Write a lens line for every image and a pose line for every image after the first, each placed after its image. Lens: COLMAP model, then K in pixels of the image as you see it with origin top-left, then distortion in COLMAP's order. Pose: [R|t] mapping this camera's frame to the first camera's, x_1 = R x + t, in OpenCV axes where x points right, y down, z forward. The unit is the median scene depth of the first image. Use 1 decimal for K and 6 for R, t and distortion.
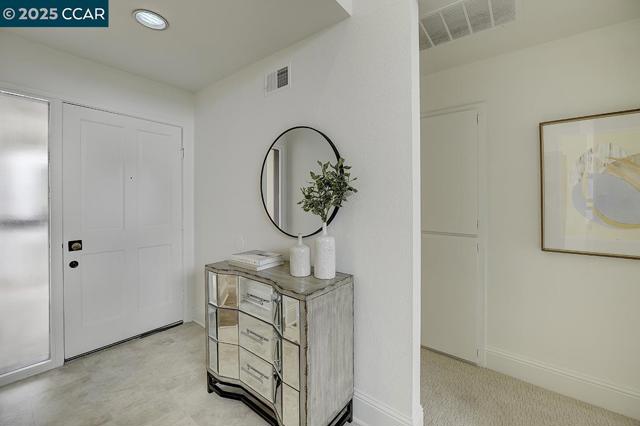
lens RADIAL K [[269.9, 0, 320.5], [0, 269.9, 200.8], [0, 0, 1]] dist [-0.001783, -0.000260]
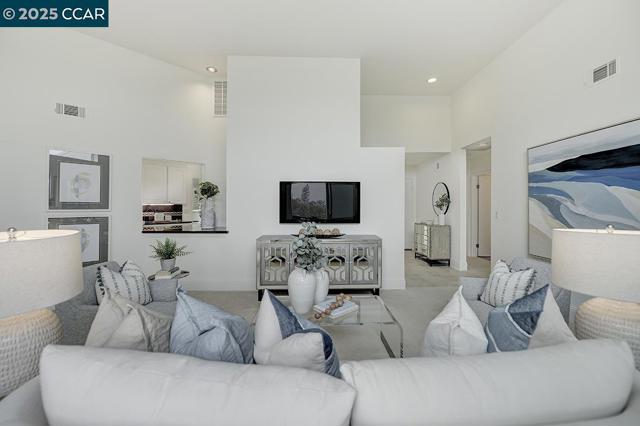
lens RADIAL K [[269.9, 0, 320.5], [0, 269.9, 200.8], [0, 0, 1]] dist [-0.001783, -0.000260]
pose [[0.641284, -0.006181, -0.767279, 1.764531], [-0.005311, 0.999908, -0.012494, 0.002375], [0.767286, 0.012087, 0.641192, -2.615501]]
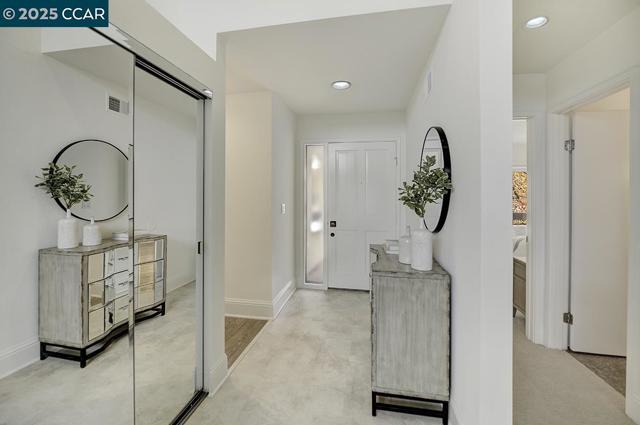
lens RADIAL K [[269.9, 0, 320.5], [0, 269.9, 200.3], [0, 0, 1]] dist [-0.001783, -0.000260]
pose [[0.470202, 0.004960, -0.882545, 0.746713], [-0.004174, 0.999986, 0.003396, 0.009873], [0.882549, 0.002087, 0.470216, 0.141376]]
